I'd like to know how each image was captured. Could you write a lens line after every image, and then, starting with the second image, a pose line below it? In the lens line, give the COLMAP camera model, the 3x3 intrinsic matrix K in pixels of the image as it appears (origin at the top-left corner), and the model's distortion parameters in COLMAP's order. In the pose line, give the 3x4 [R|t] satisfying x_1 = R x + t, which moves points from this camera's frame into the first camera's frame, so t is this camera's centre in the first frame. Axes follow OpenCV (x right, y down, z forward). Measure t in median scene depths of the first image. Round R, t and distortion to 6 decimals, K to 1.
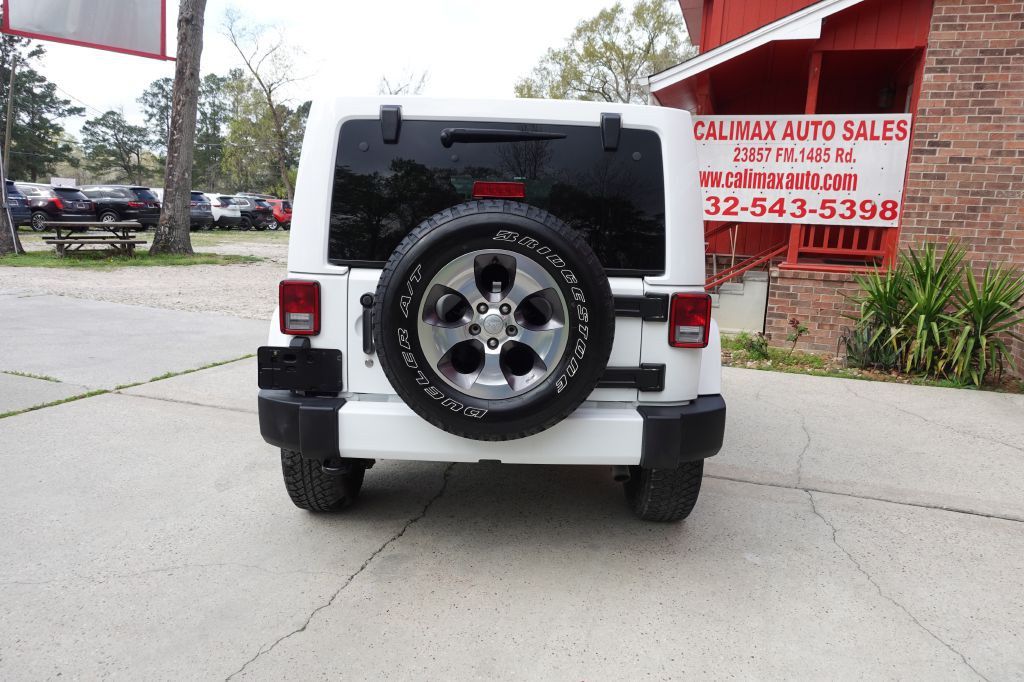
lens RADIAL K [[704.4, 0, 516.3], [0, 704.4, 345.5], [0, 0, 1]] dist [0.003506, -0.000860]
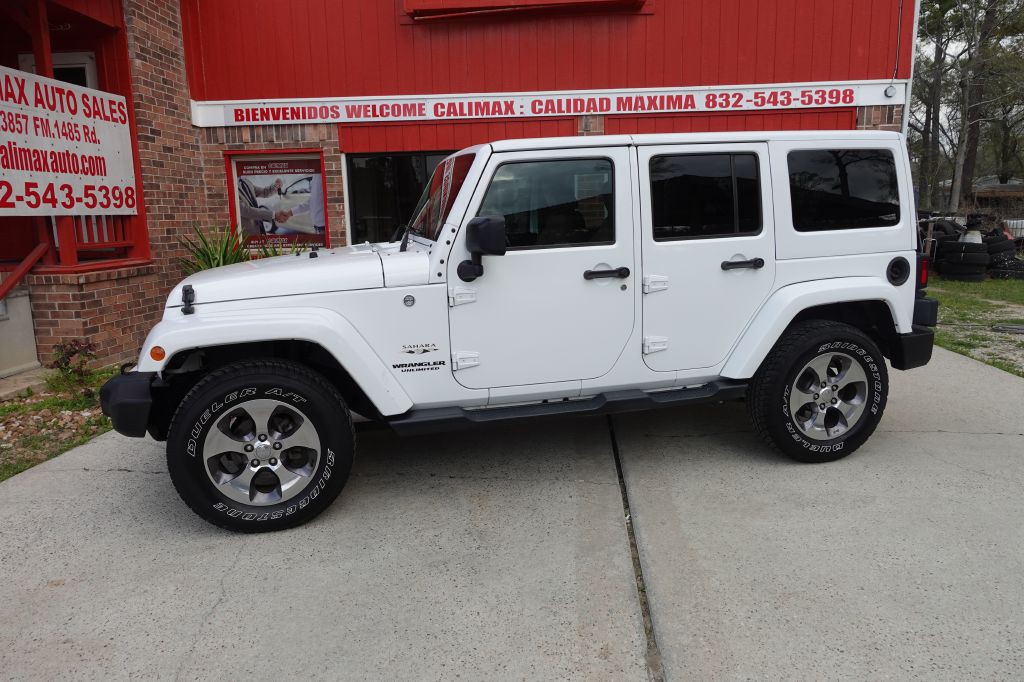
lens RADIAL K [[704.4, 0, 512.7], [0, 704.4, 343.8], [0, 0, 1]] dist [0.003506, -0.000860]
pose [[-0.250571, -0.213774, 0.944201, -0.539095], [0.181603, 0.947622, 0.262742, -0.160227], [-0.950912, 0.237306, -0.198625, 0.742997]]
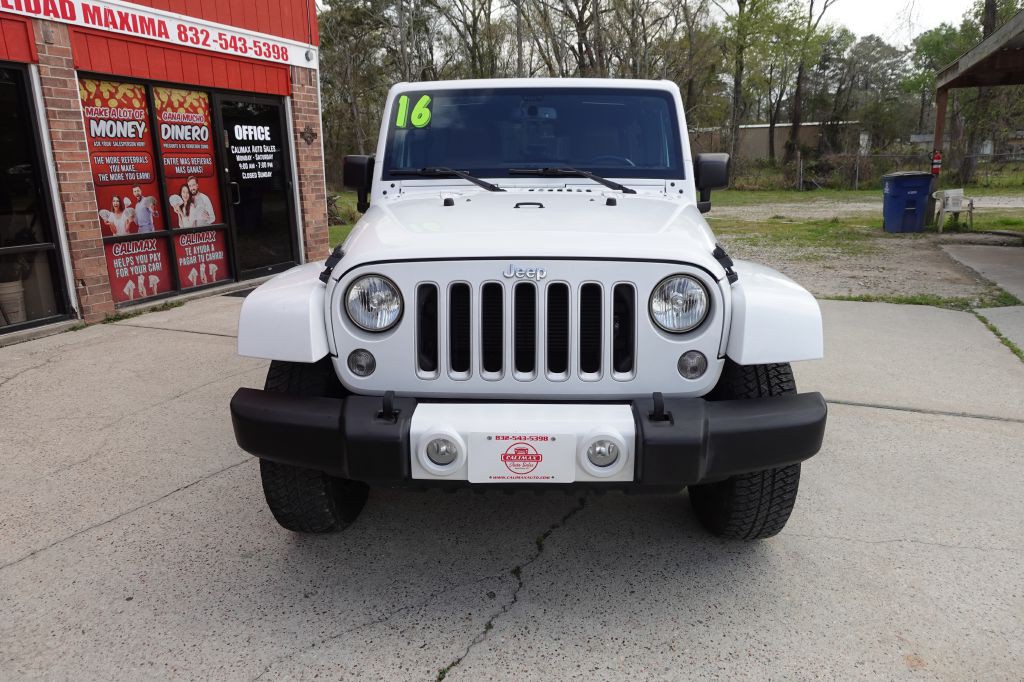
lens RADIAL K [[704.4, 0, 511.1], [0, 704.4, 344.1], [0, 0, 1]] dist [0.003506, -0.000860]
pose [[-0.998667, -0.039123, 0.033662, -0.015547], [-0.021301, 0.906514, 0.421637, -0.201239], [-0.047011, 0.420358, -0.906139, 1.118359]]
